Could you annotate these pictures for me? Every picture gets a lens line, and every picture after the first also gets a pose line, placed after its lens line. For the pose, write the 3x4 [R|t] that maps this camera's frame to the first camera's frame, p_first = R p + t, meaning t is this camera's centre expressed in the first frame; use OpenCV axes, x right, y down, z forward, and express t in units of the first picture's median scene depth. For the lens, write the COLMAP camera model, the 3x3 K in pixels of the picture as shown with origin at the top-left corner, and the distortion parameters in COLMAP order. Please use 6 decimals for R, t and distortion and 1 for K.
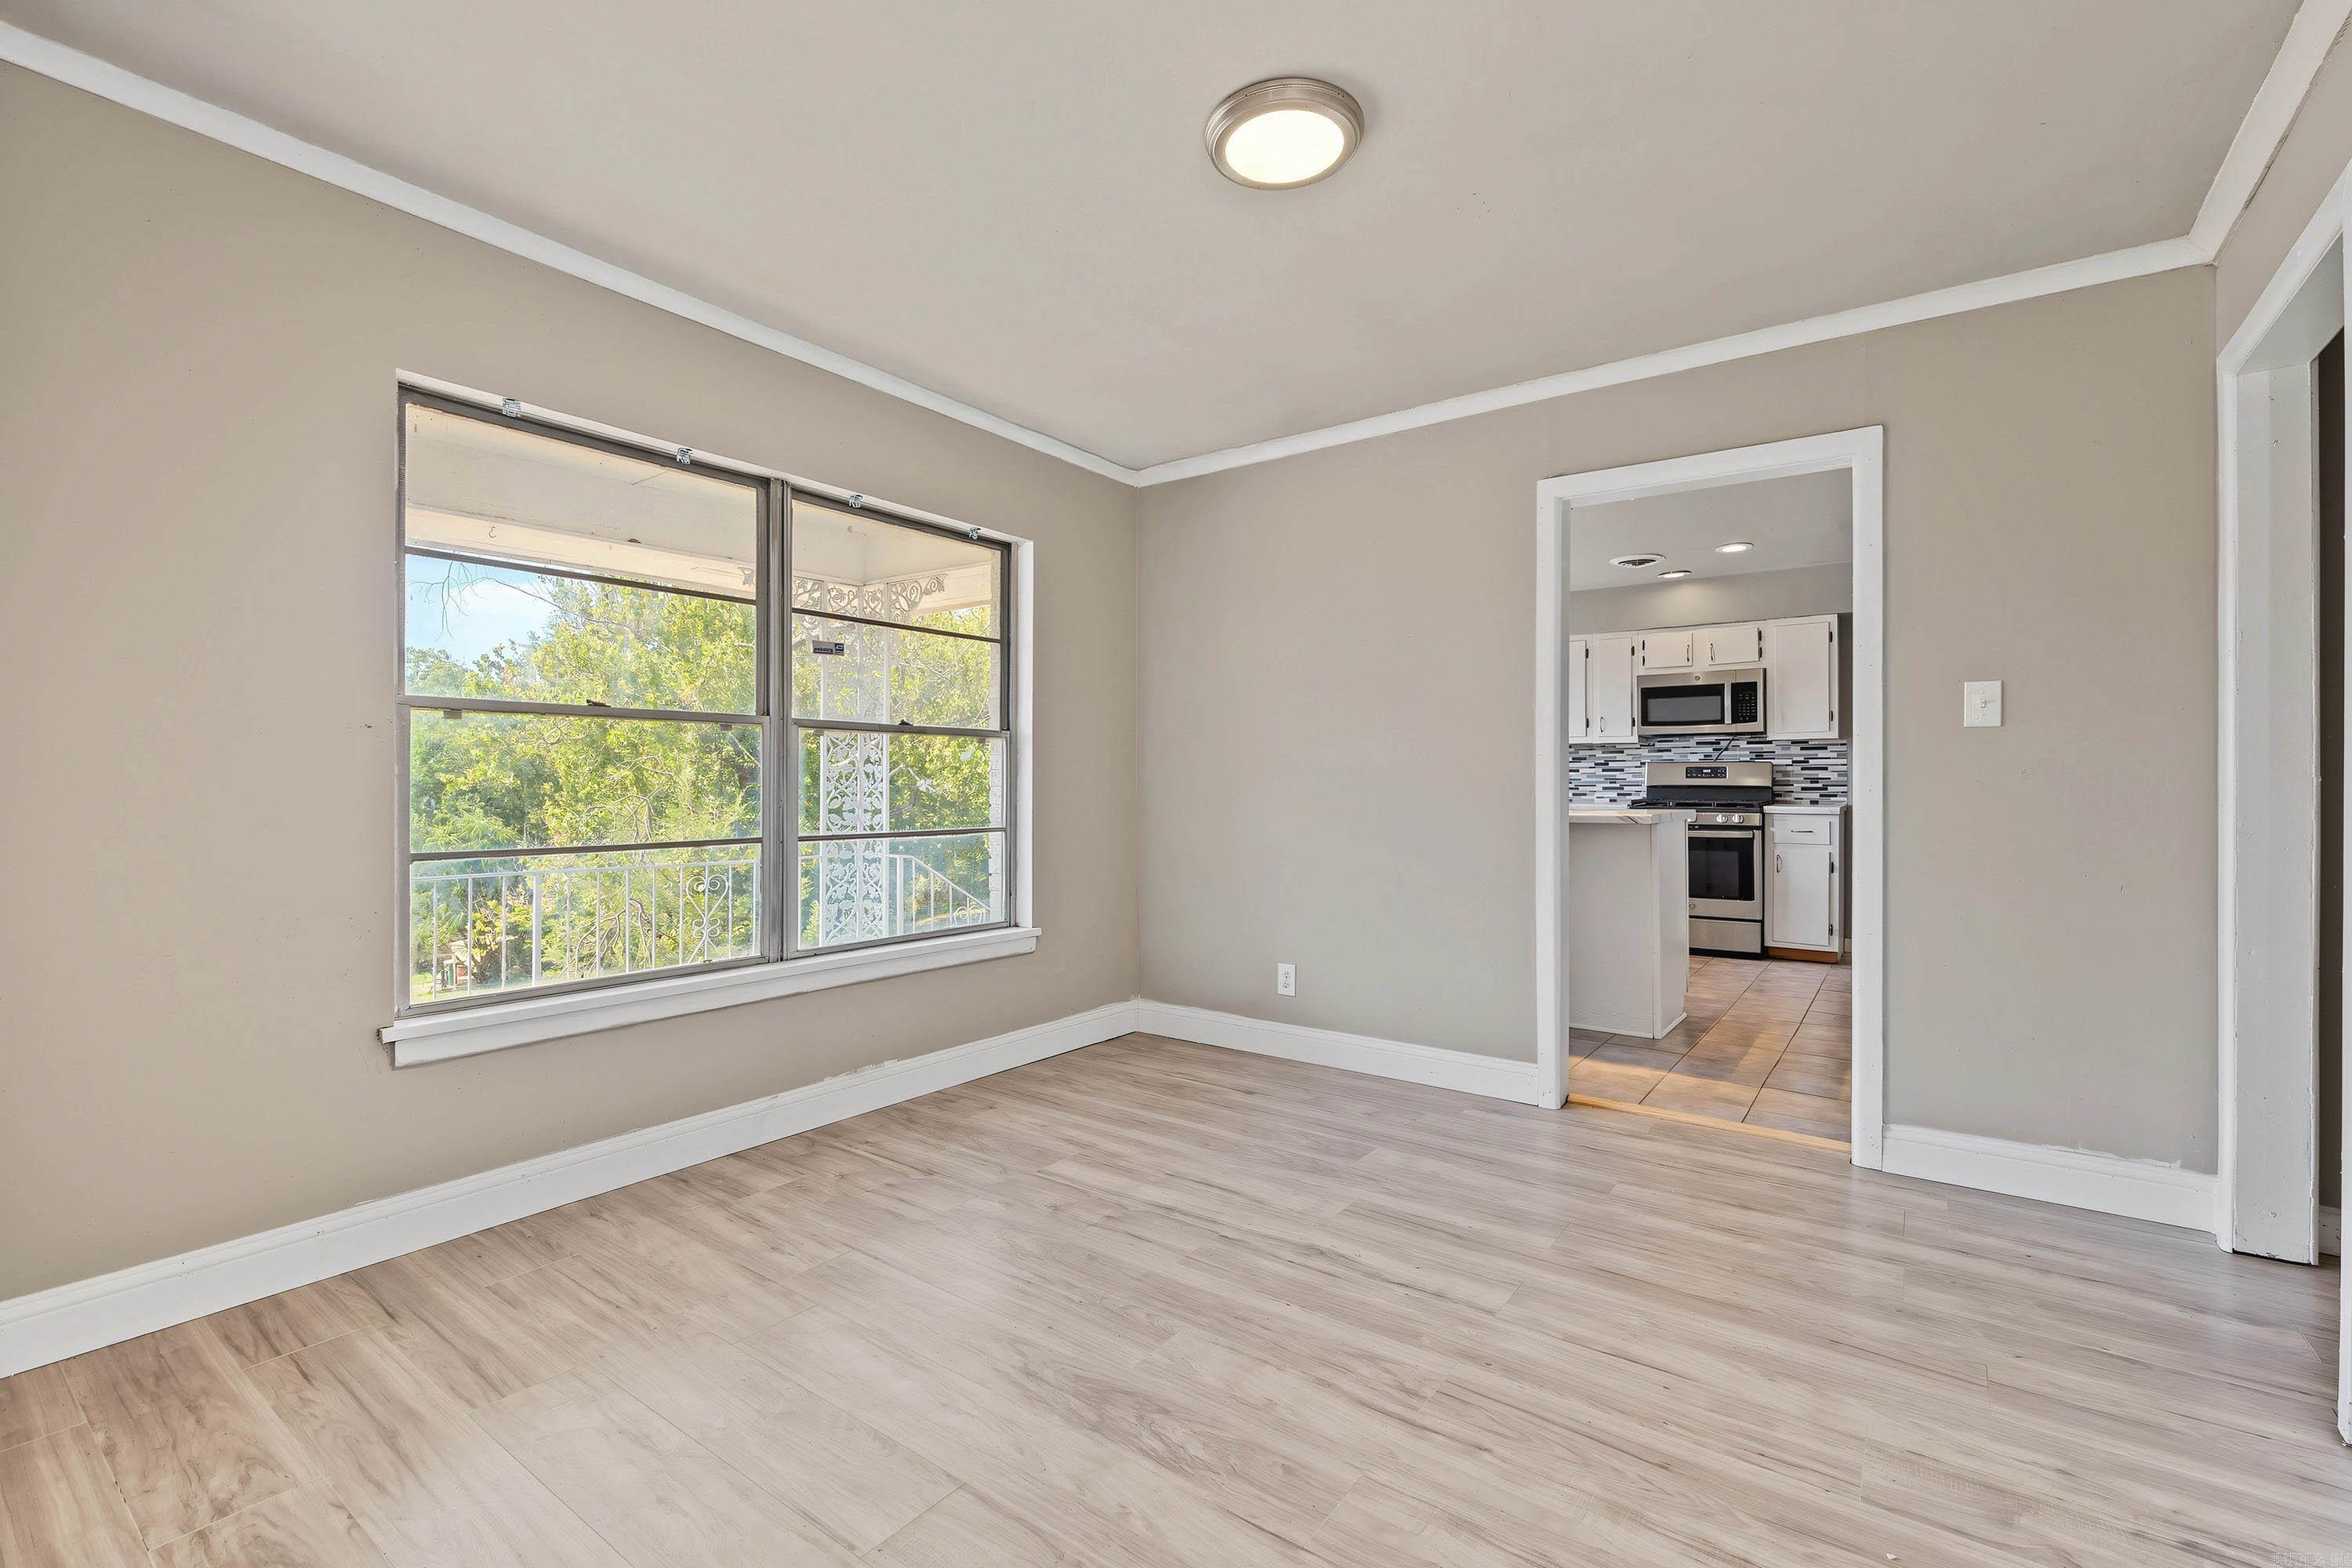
lens RADIAL K [[1023.4, 0, 1174.2], [0, 1023.4, 783.9], [0, 0, 1]] dist [-0.002333, -0.001300]
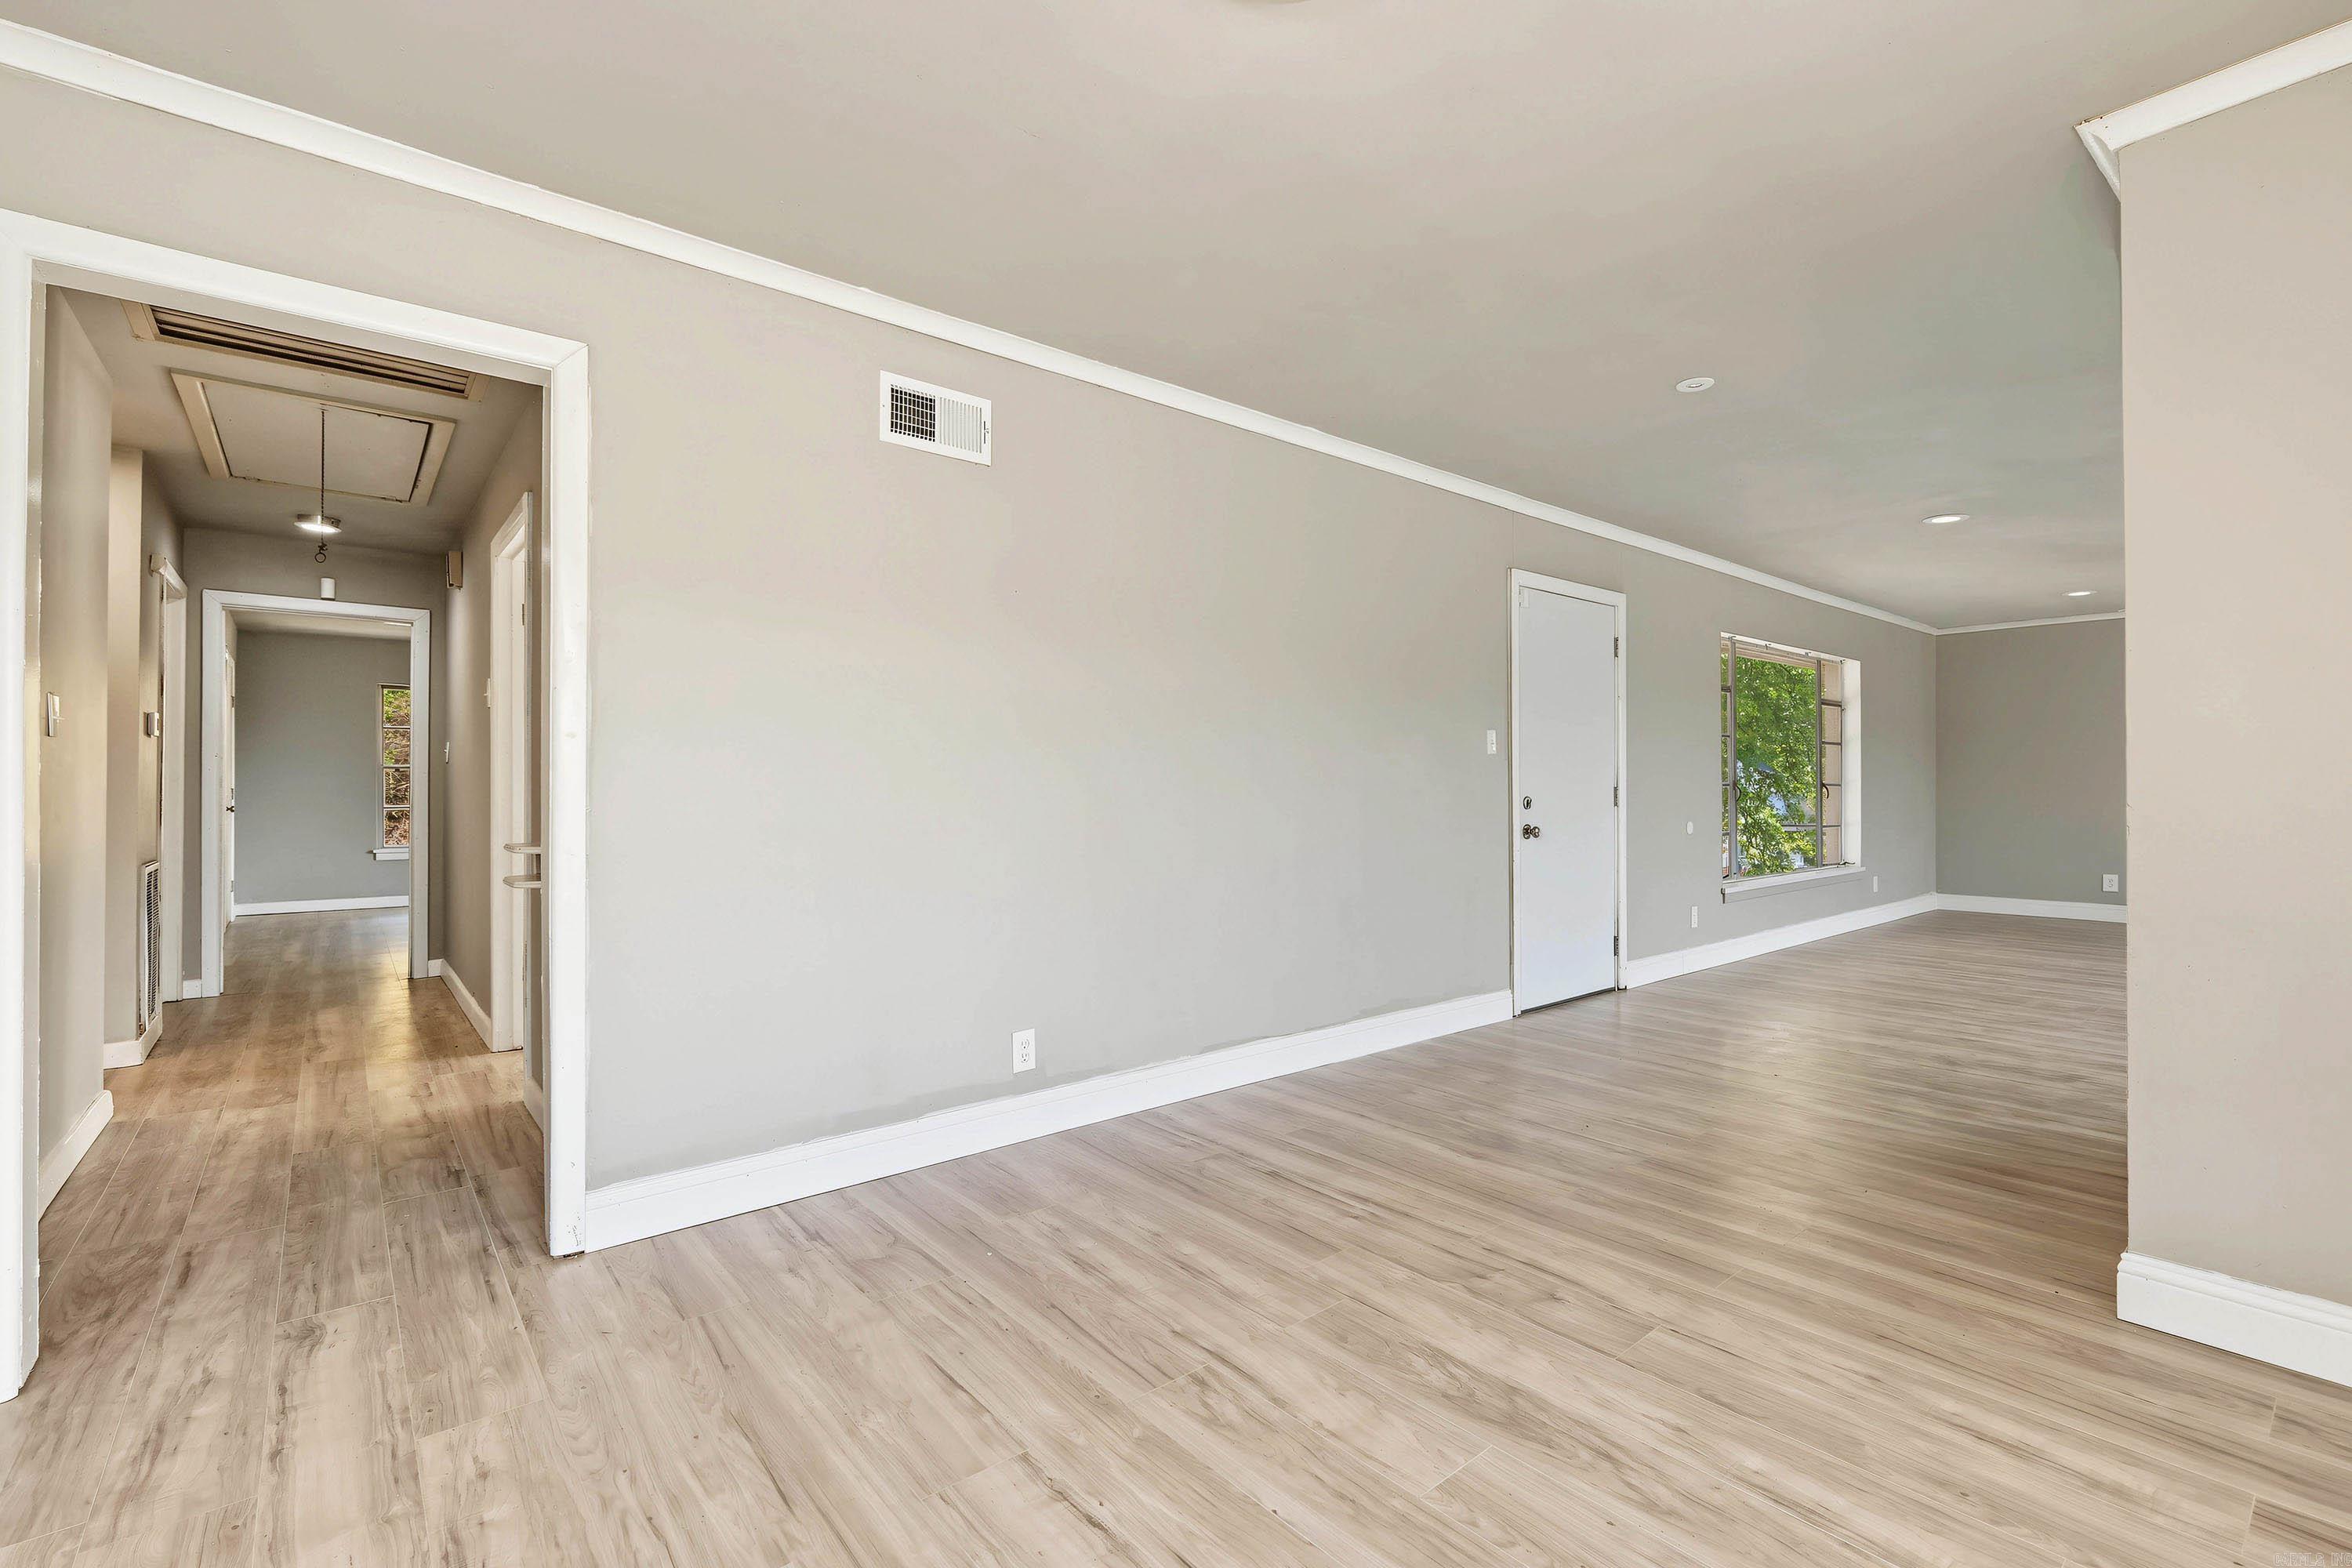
lens RADIAL K [[1023.4, 0, 1178.6], [0, 1023.4, 783.5], [0, 0, 1]] dist [-0.002333, -0.001300]
pose [[-0.969863, -0.000280, 0.243649, 0.002567], [-0.000590, 0.999999, -0.001196, -0.001493], [-0.243648, -0.001303, -0.969863, 2.052658]]
